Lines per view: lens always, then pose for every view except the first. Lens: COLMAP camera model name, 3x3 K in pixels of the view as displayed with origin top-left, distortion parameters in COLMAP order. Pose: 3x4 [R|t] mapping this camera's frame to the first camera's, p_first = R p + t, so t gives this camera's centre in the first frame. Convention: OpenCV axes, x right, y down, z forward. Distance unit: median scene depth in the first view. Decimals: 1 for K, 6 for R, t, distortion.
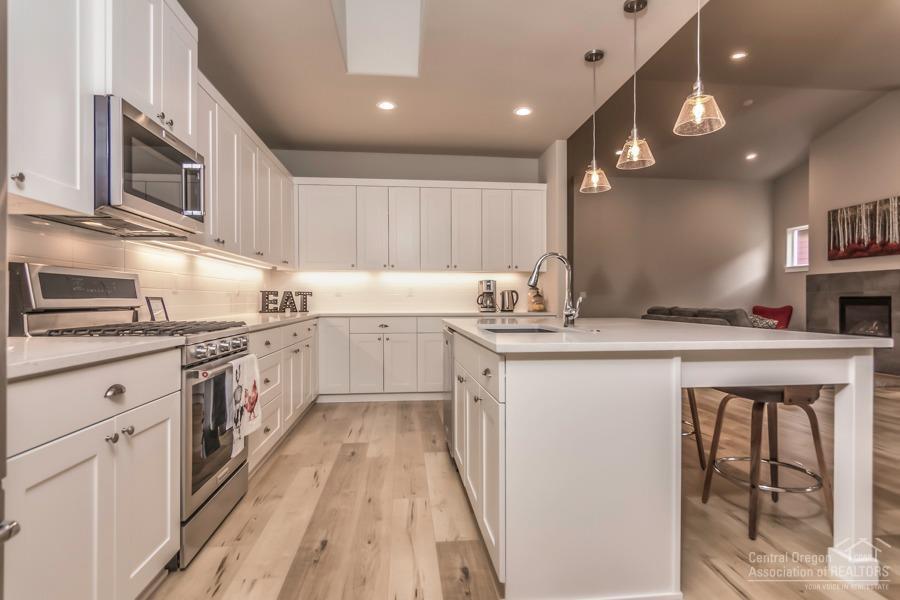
lens RADIAL K [[475.9, 0, 449.7], [0, 475.9, 302.8], [0, 0, 1]] dist [0.001588, -0.001315]
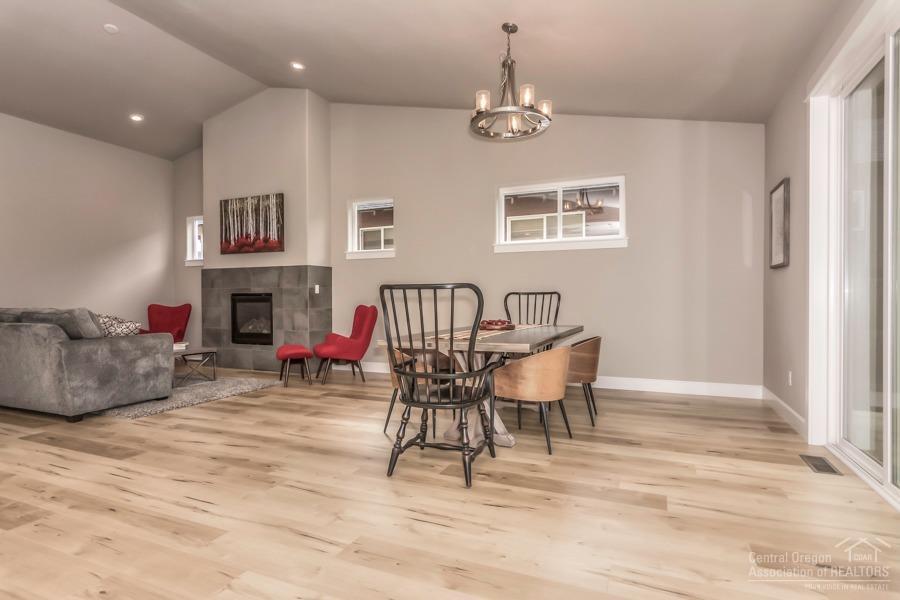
lens RADIAL K [[475.9, 0, 450.5], [0, 475.9, 308.8], [0, 0, 1]] dist [0.001588, -0.001315]
pose [[0.497013, -0.013003, 0.867646, 0.228077], [0.003647, 0.999910, 0.012896, 0.007410], [-0.867736, -0.003245, 0.497016, 0.164609]]
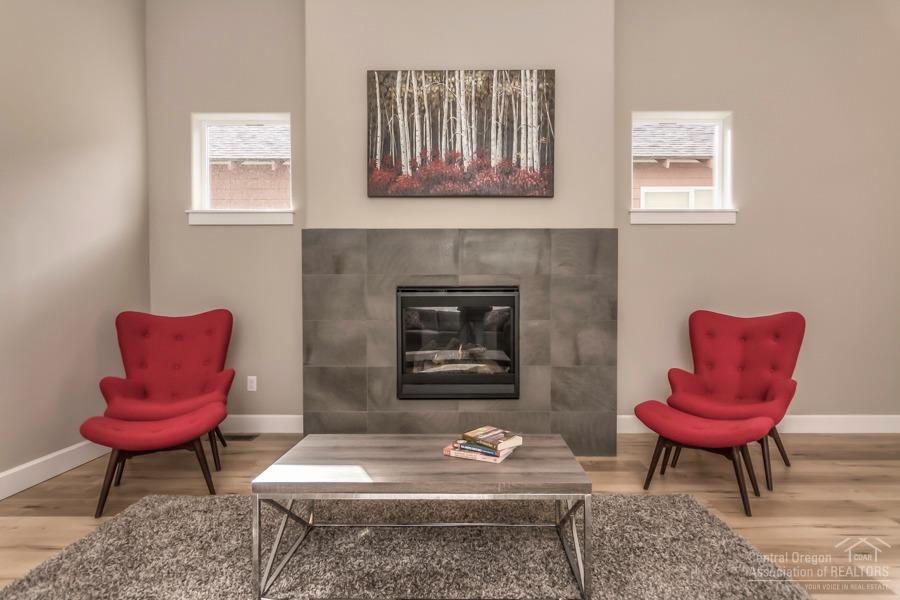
lens RADIAL K [[475.9, 0, 454.4], [0, 475.9, 303.0], [0, 0, 1]] dist [0.001588, -0.001315]
pose [[0.117957, -0.022455, 0.992765, 0.429068], [0.004122, 0.999747, 0.022123, -0.007371], [-0.993010, 0.001482, 0.118020, 0.935866]]
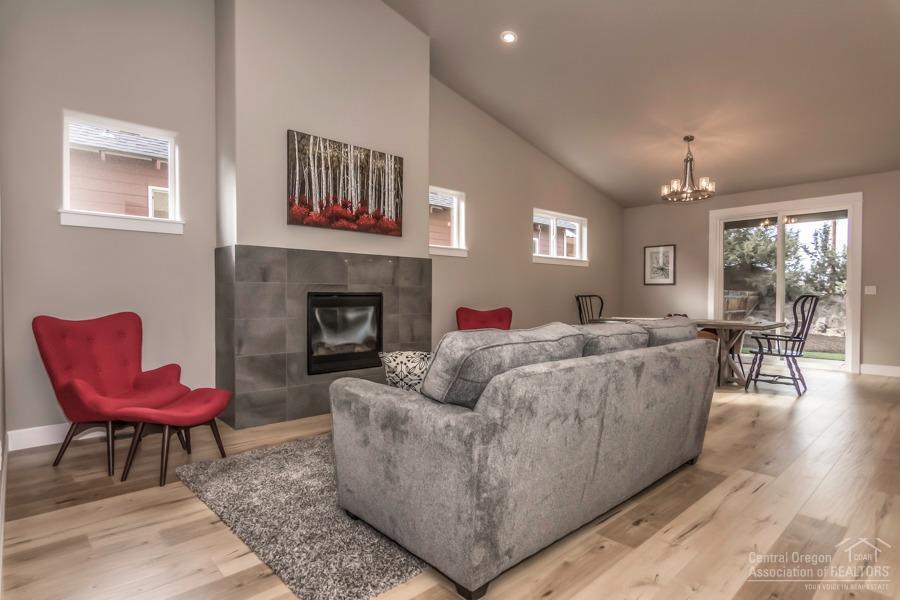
lens RADIAL K [[475.9, 0, 455.3], [0, 475.9, 303.9], [0, 0, 1]] dist [0.001588, -0.001315]
pose [[-0.599858, -0.021467, 0.799819, 0.273405], [-0.003229, 0.999697, 0.024410, -0.013523], [-0.800100, 0.012060, -0.599745, 1.244007]]
